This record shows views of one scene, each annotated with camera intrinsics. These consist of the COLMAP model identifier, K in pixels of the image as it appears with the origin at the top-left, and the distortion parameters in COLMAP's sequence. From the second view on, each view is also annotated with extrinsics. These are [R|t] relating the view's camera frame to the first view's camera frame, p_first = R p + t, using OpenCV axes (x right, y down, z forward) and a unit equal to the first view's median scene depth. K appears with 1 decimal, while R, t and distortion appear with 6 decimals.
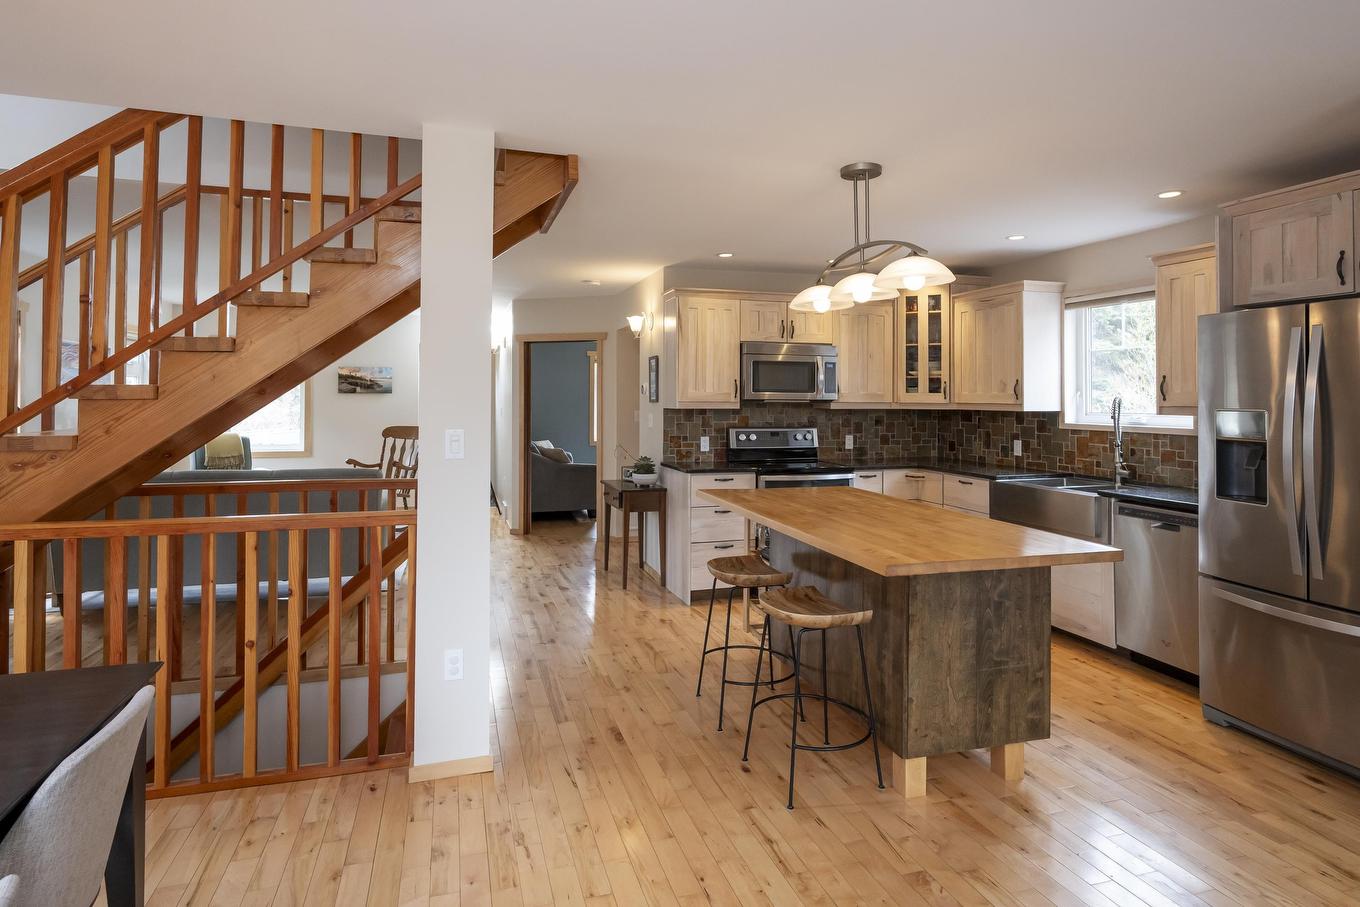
lens RADIAL K [[728.0, 0, 677.3], [0, 728.0, 384.2], [0, 0, 1]] dist [0.000991, 0.000363]
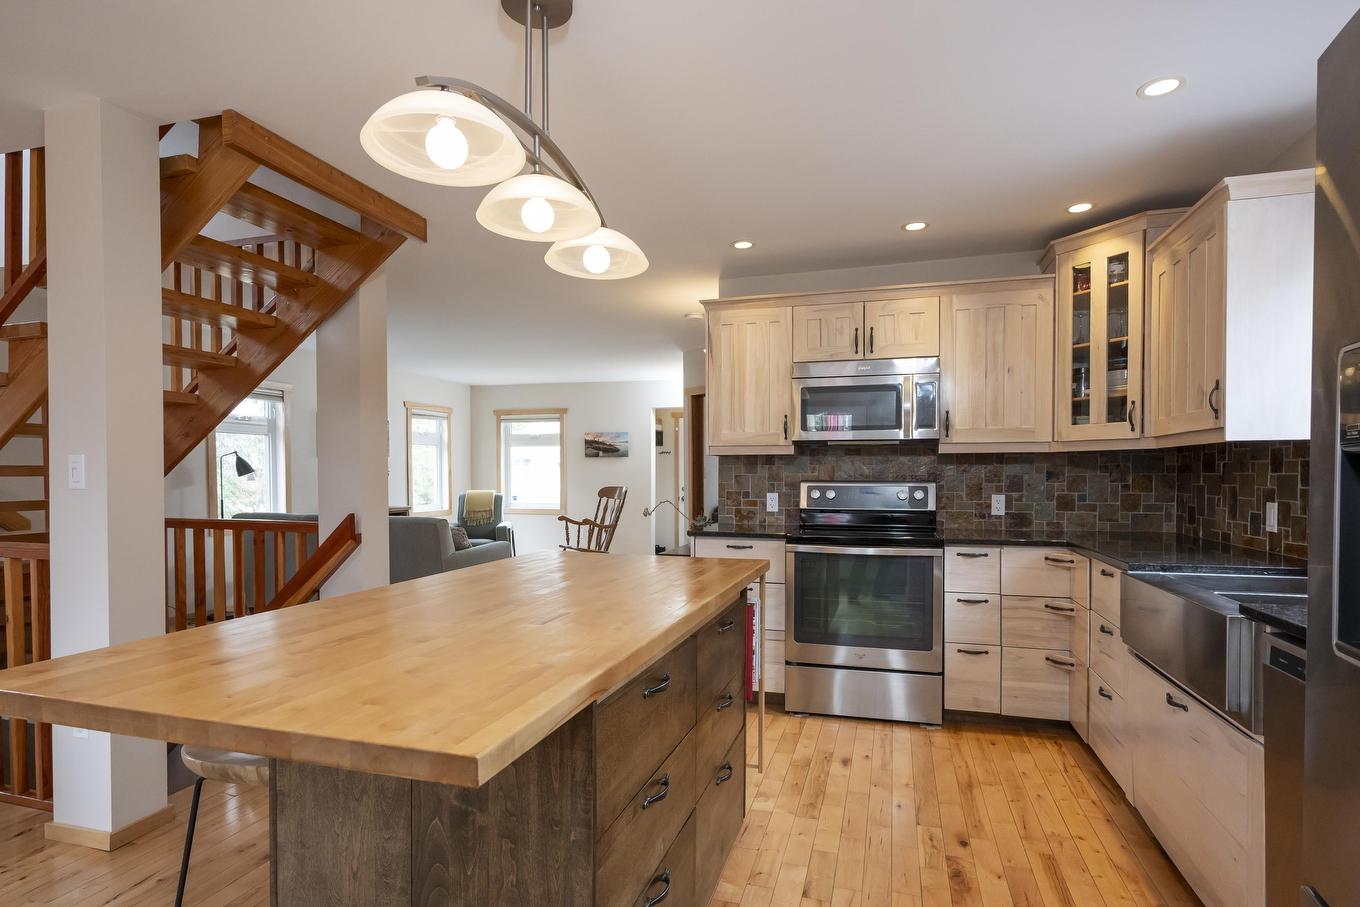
lens RADIAL K [[692.3, 0, 695.5], [0, 692.3, 487.6], [0, 0, 1]] dist [0.003934, 0.000720]
pose [[0.840072, 0.004694, -0.542454, 0.386988], [0.015549, 0.999343, 0.032727, 0.043048], [0.542252, -0.035927, 0.839448, 0.354208]]
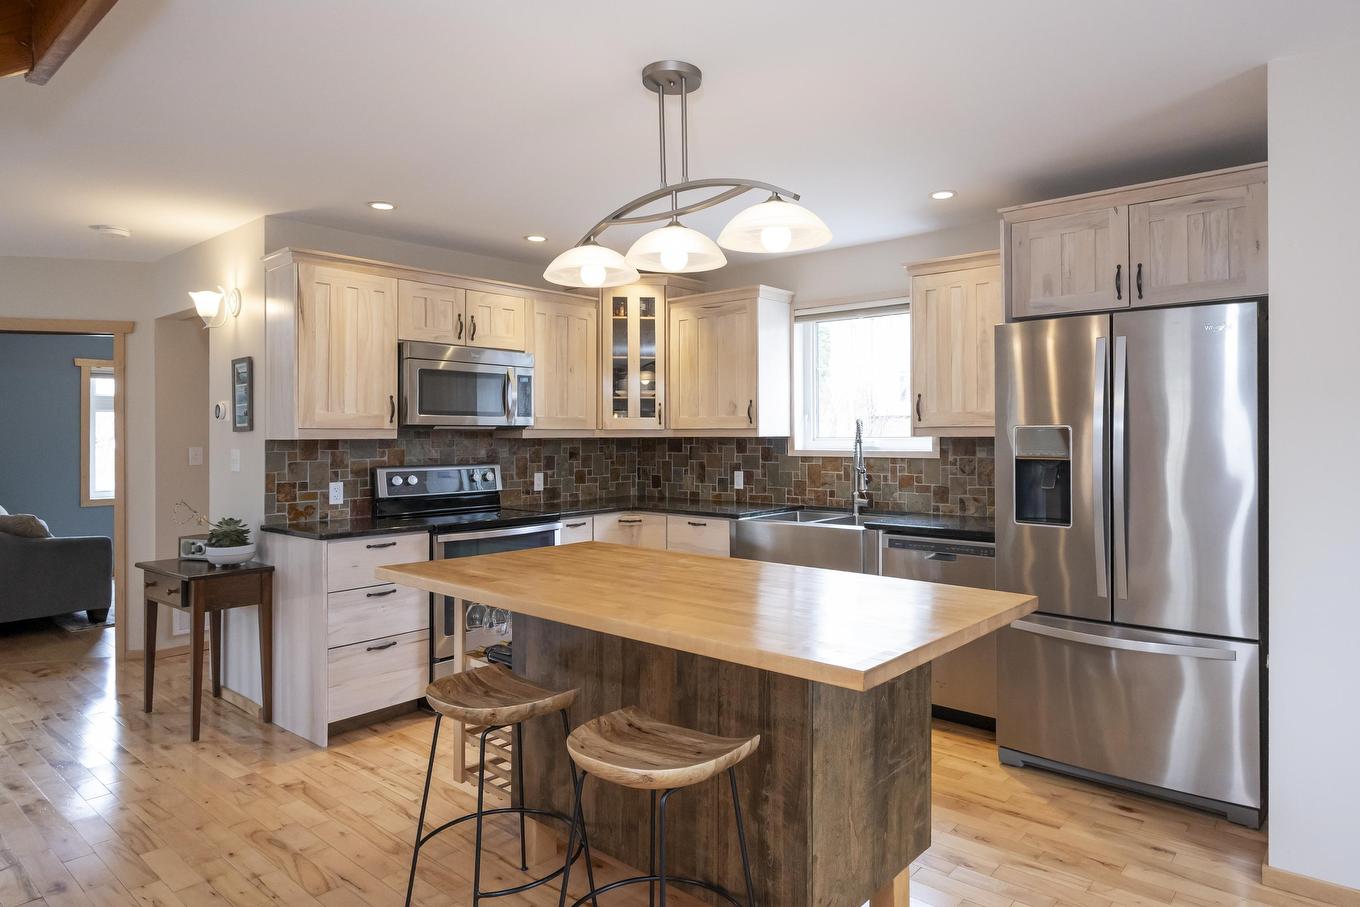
lens RADIAL K [[801.1, 0, 736.2], [0, 801.1, 424.8], [0, 0, 1]] dist [-0.003156, 0.002525]
pose [[0.831030, -0.001538, 0.556226, -0.067698], [-0.001866, 0.999983, 0.005553, 0.015917], [-0.556225, -0.005653, 0.831013, 0.203036]]
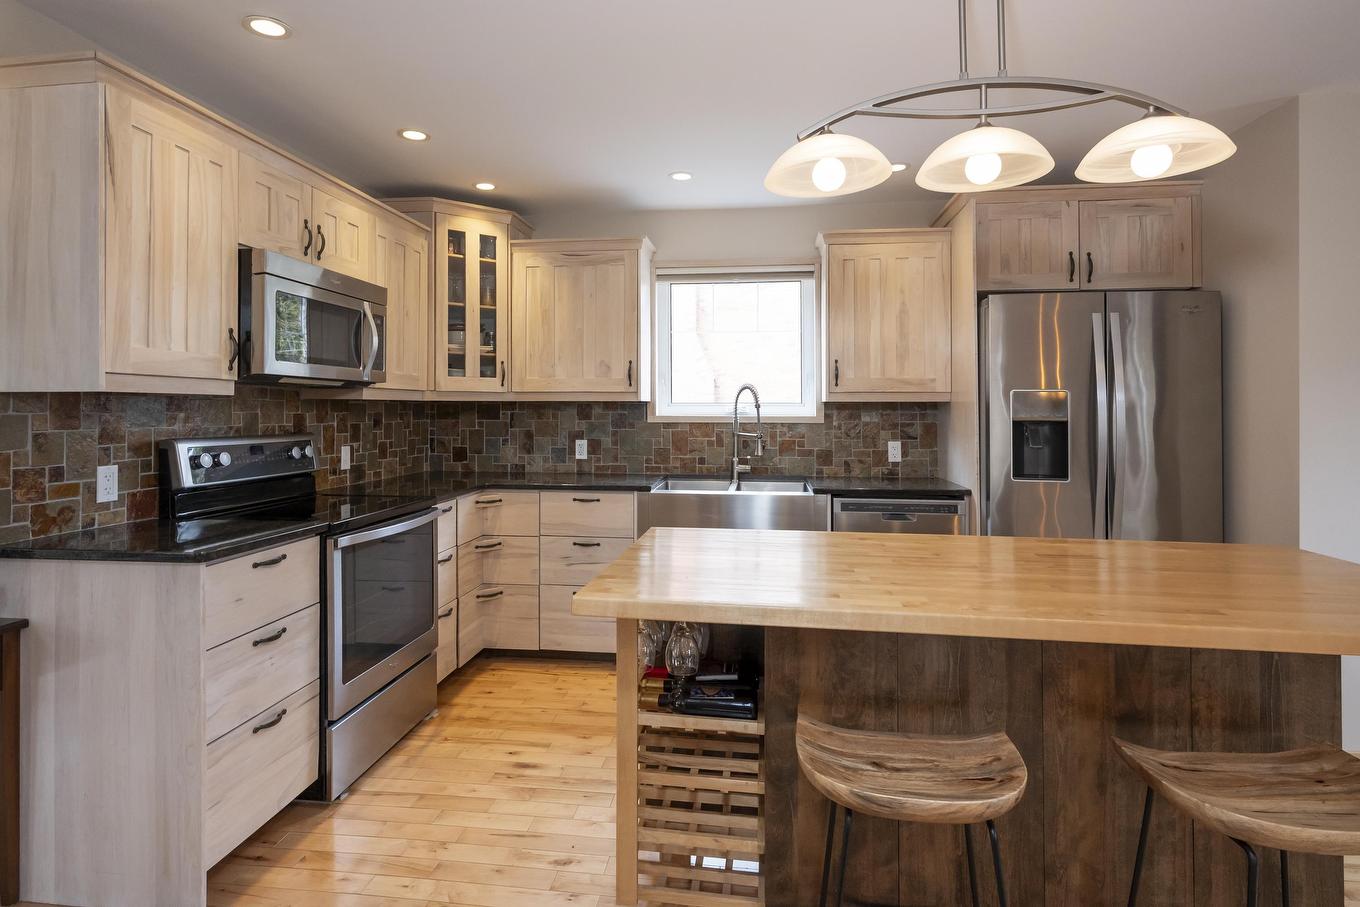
lens RADIAL K [[718.2, 0, 664.1], [0, 718.2, 401.7], [0, 0, 1]] dist [0.001040, 0.000137]
pose [[0.425624, 0.006344, 0.904878, -0.199916], [-0.016693, 0.999860, 0.000842, 0.032900], [-0.904746, -0.015463, 0.425670, 0.580612]]
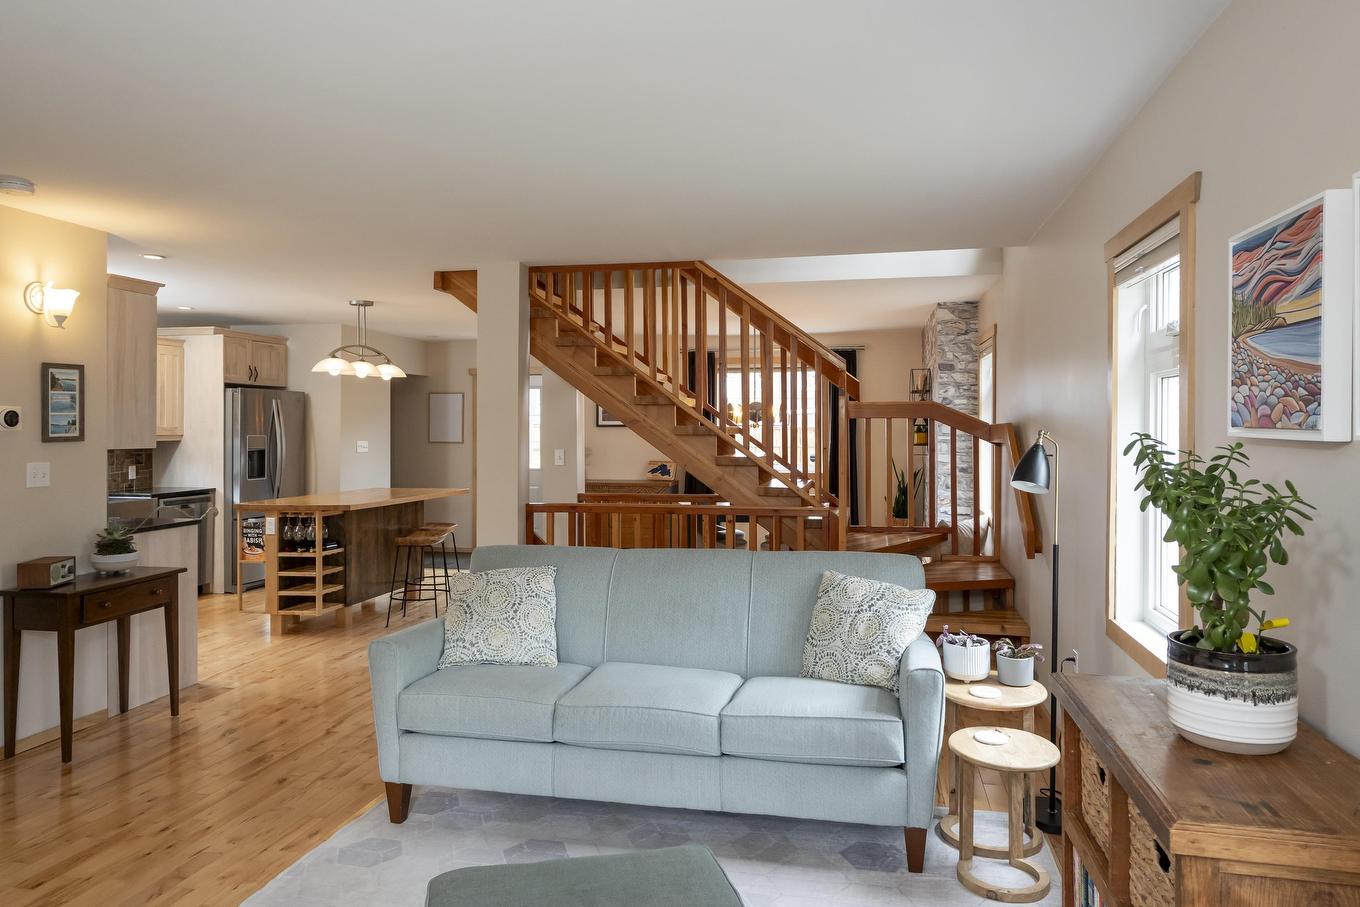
lens RADIAL K [[913.4, 0, 680.2], [0, 913.4, 420.8], [0, 0, 1]] dist [-0.002300, -0.001371]
pose [[-0.875420, 0.000350, 0.483362, -0.888408], [-0.012332, 0.999658, -0.023058, 0.020751], [-0.483205, -0.026147, -0.875117, 1.518575]]
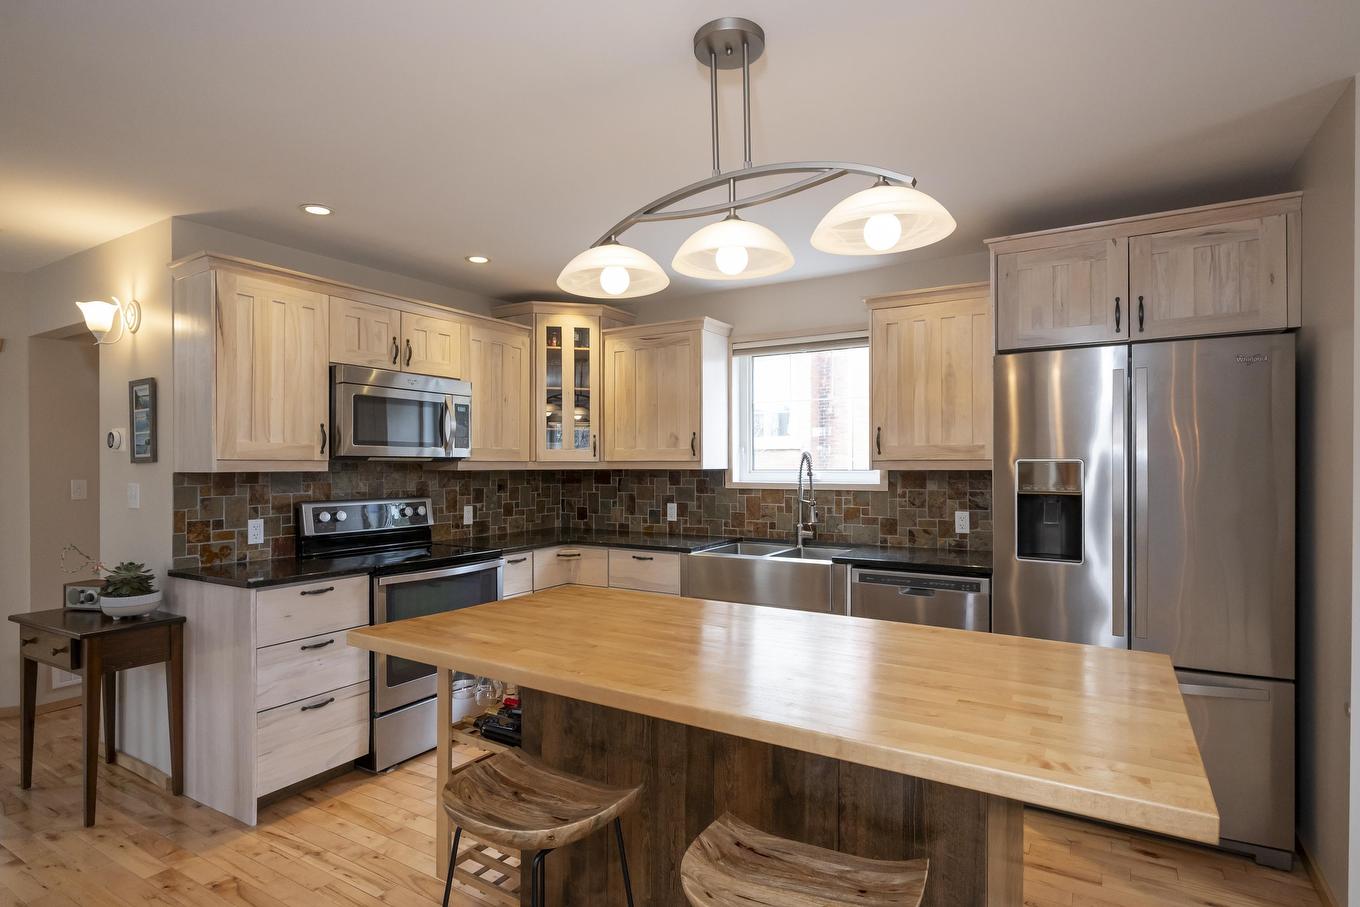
lens RADIAL K [[697.8, 0, 672.6], [0, 697.8, 462.5], [0, 0, 1]] dist [0.000054, -0.000236]
pose [[0.753656, -0.003605, 0.657259, -0.084207], [-0.006322, 0.999899, 0.012734, 0.016871], [-0.657238, -0.013752, 0.753557, 0.362131]]
